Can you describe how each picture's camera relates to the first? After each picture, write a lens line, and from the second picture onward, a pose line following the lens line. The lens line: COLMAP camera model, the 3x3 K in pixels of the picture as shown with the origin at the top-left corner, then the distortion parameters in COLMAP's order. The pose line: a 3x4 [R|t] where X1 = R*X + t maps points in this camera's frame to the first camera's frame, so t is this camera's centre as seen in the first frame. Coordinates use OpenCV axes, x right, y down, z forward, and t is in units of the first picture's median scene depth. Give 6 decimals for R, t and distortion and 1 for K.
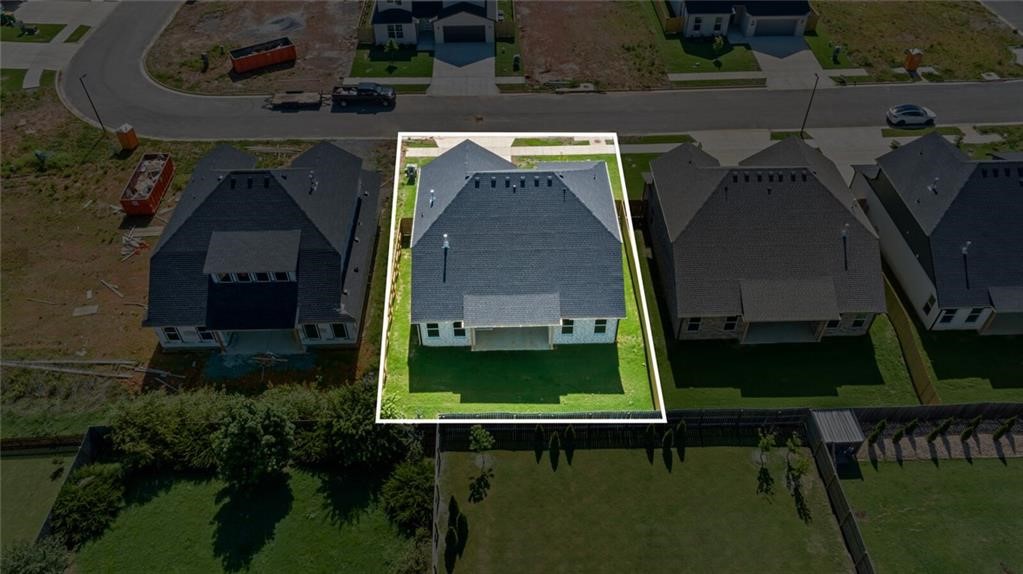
lens RADIAL K [[726.3, 0, 515.5], [0, 726.3, 287.1], [0, 0, 1]] dist [-0.012208, 0.004262]
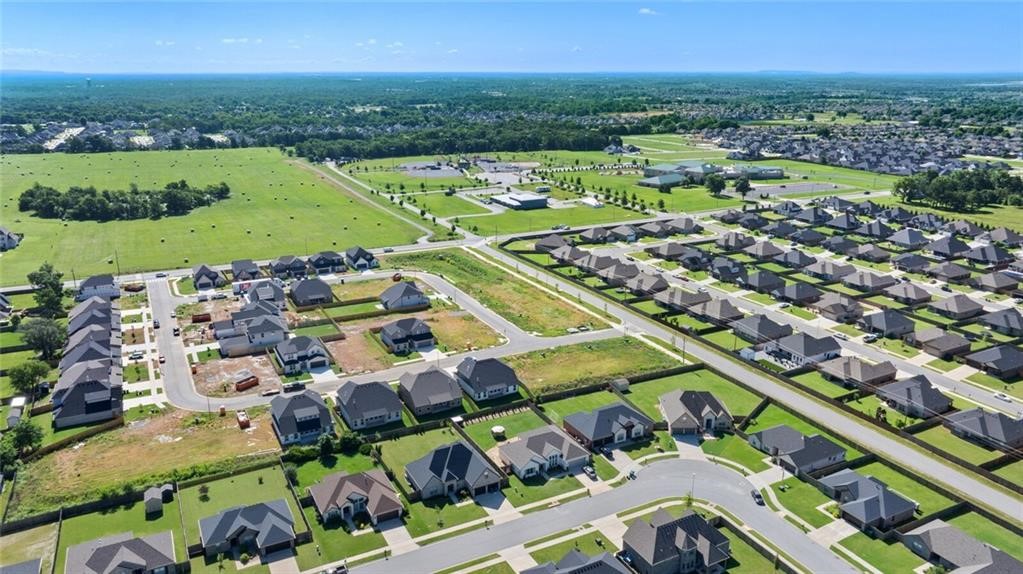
lens RADIAL K [[726.3, 0, 515.5], [0, 726.3, 287.1], [0, 0, 1]] dist [-0.012208, 0.004262]
pose [[0.897303, -0.125833, 0.423100, -0.563862], [0.306758, 0.866990, -0.392718, 0.762333], [-0.317406, 0.482177, 0.816553, -1.749568]]
